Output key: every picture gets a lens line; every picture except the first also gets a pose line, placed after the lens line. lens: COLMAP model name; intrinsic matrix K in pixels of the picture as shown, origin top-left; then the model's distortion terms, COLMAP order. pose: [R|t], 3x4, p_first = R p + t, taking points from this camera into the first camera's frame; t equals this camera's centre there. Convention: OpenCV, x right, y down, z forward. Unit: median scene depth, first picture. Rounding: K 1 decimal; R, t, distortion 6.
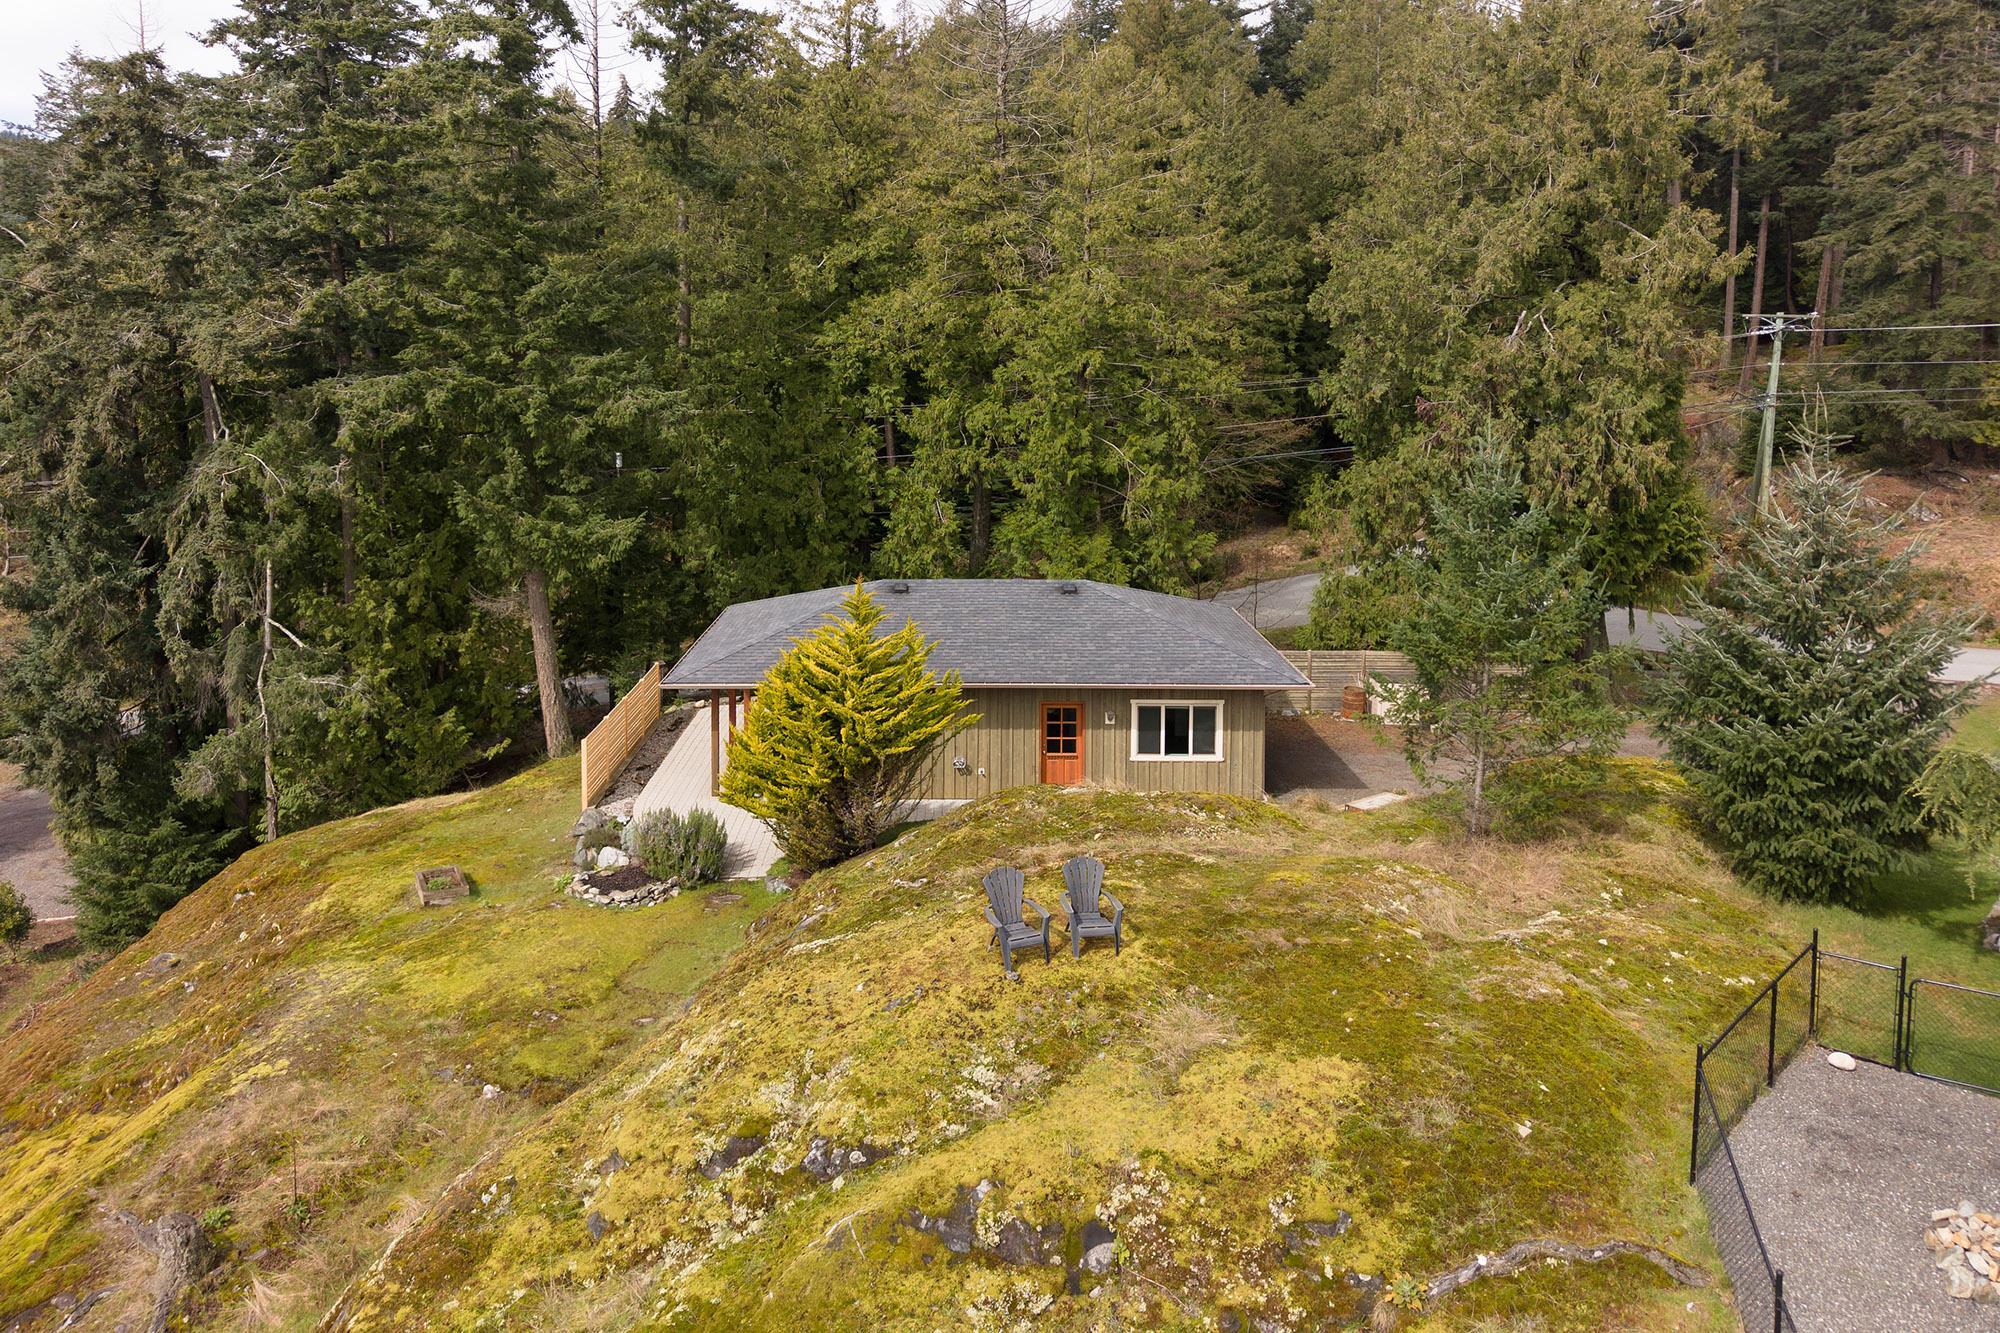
lens RADIAL K [[1340.3, 0, 998.5], [0, 1340.3, 543.3], [0, 0, 1]] dist [-0.009804, -0.002117]
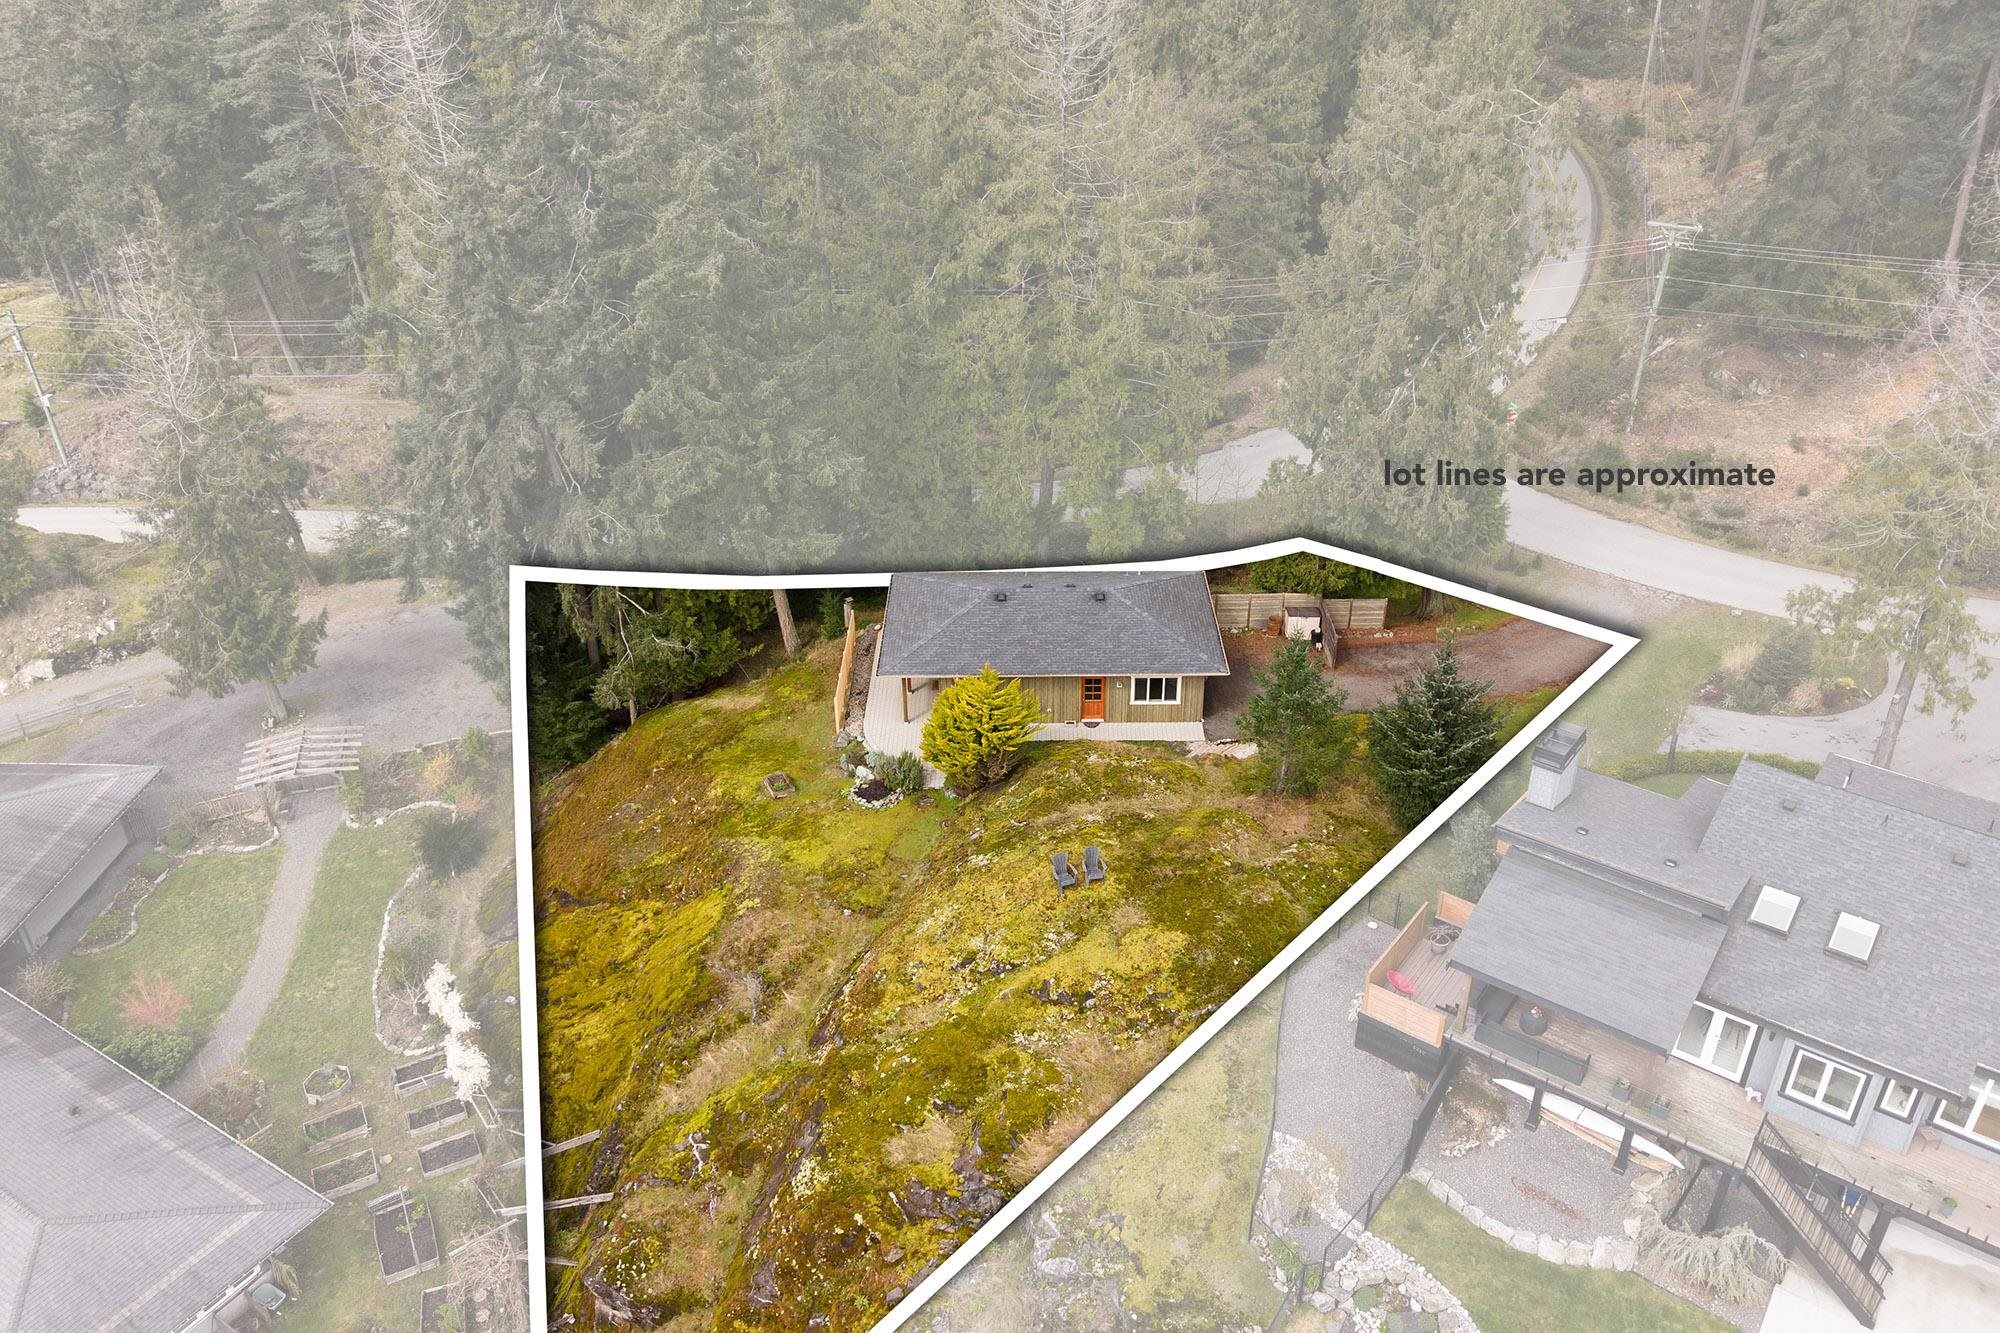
lens RADIAL K [[1430.2, 0, 1063.8], [0, 1430.2, 666.3], [0, 0, 1]] dist [0.006133, -0.001368]
pose [[0.999986, -0.004133, -0.003244, 0.023033], [0.005122, 0.904409, 0.426636, -1.251857], [0.001171, -0.426647, 0.904418, -1.314383]]
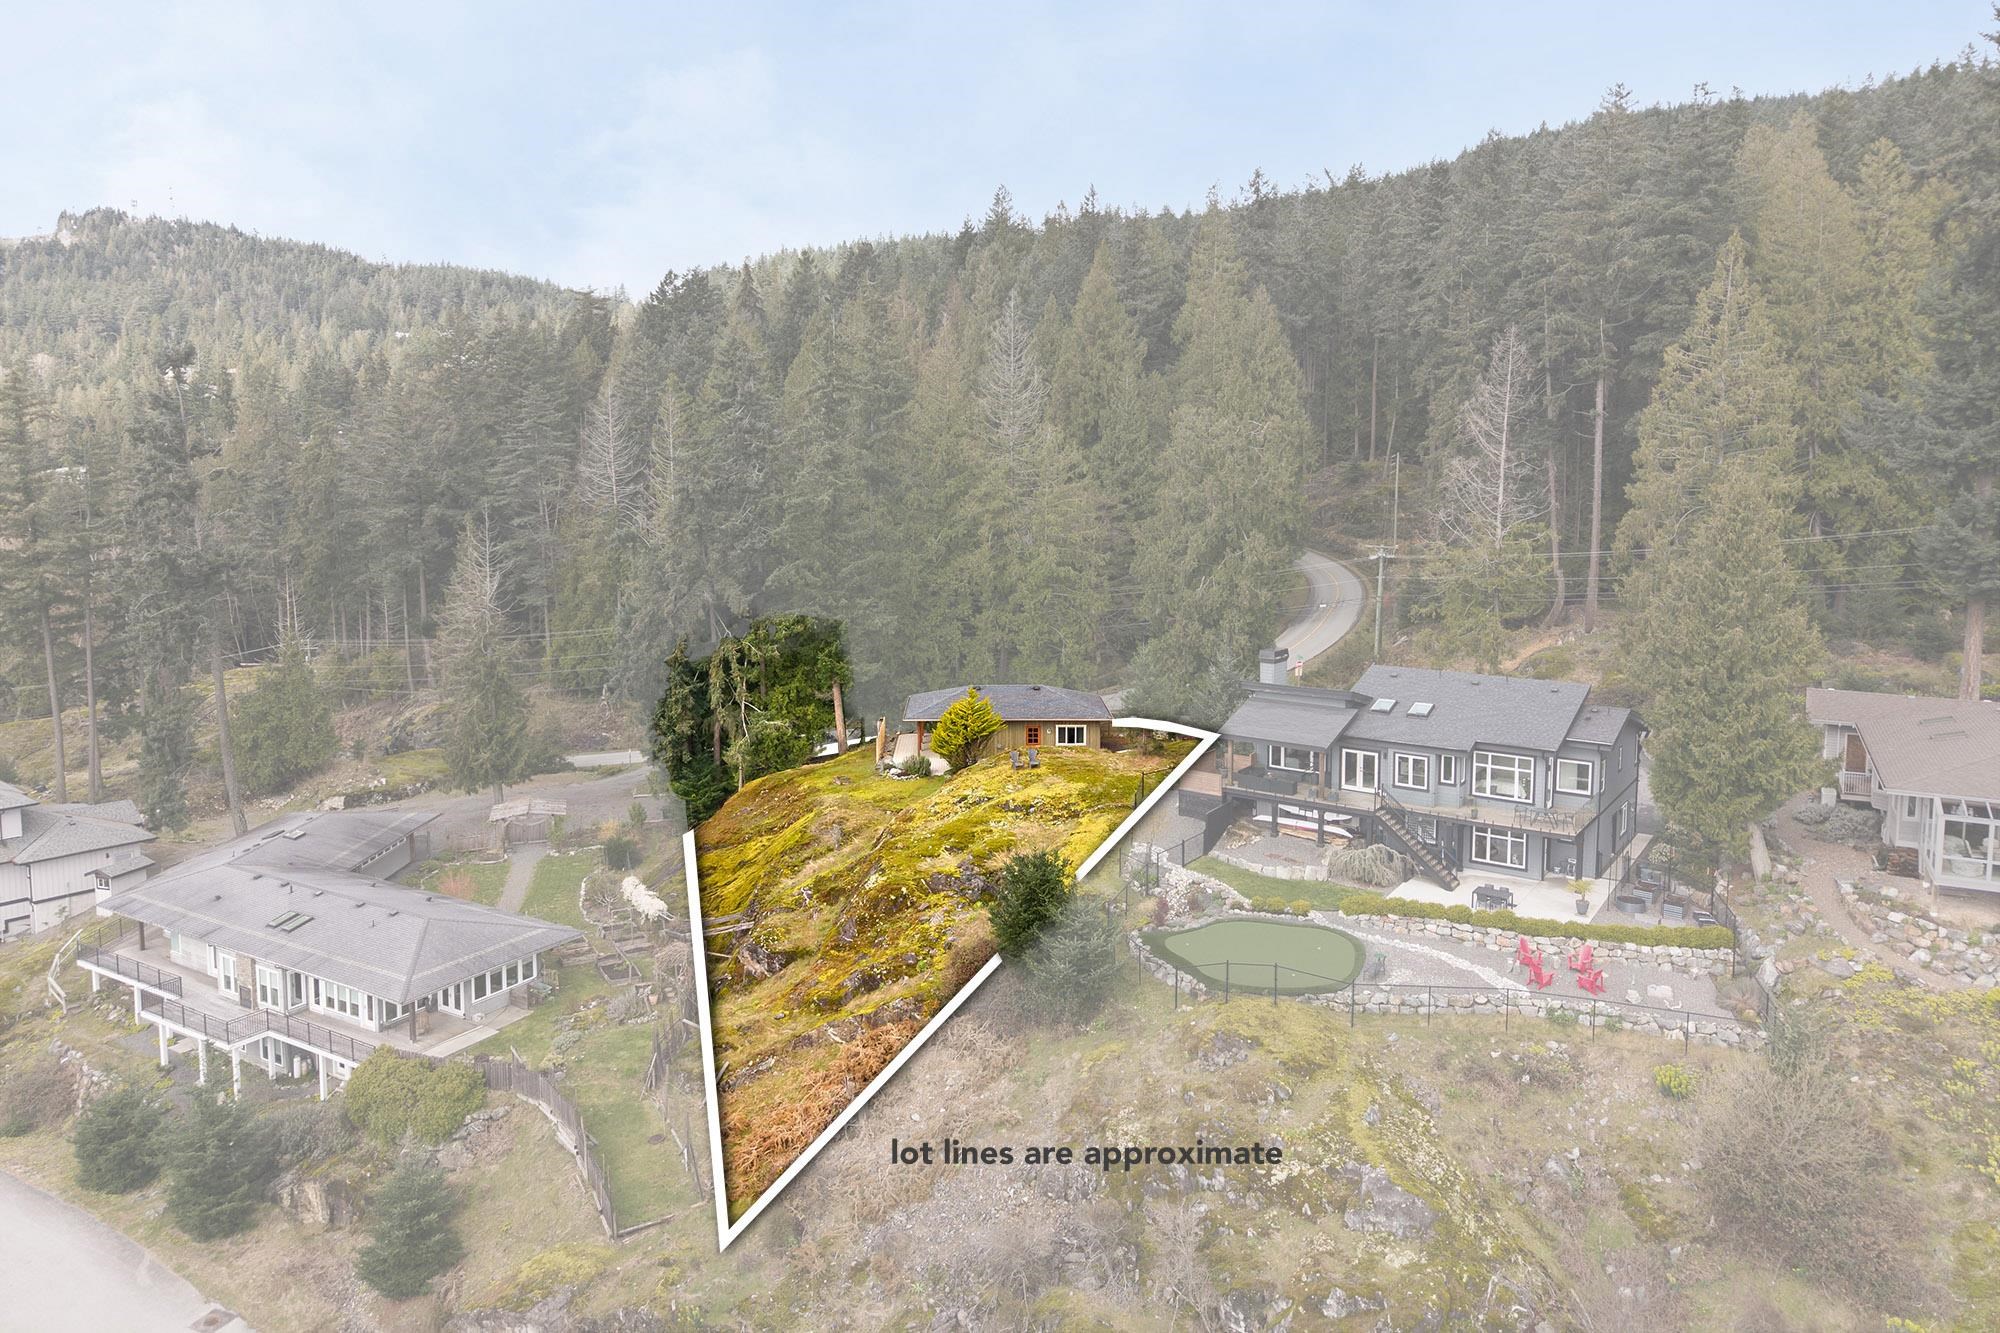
lens RADIAL K [[1379.9, 0, 1000.0], [0, 1379.9, 666.5], [0, 0, 1]] dist [0.002427, 0.000399]
pose [[0.999978, -0.004722, -0.004704, -0.021901], [0.004804, 0.999834, 0.017562, -0.122174], [0.004620, -0.017584, 0.999835, -3.693111]]
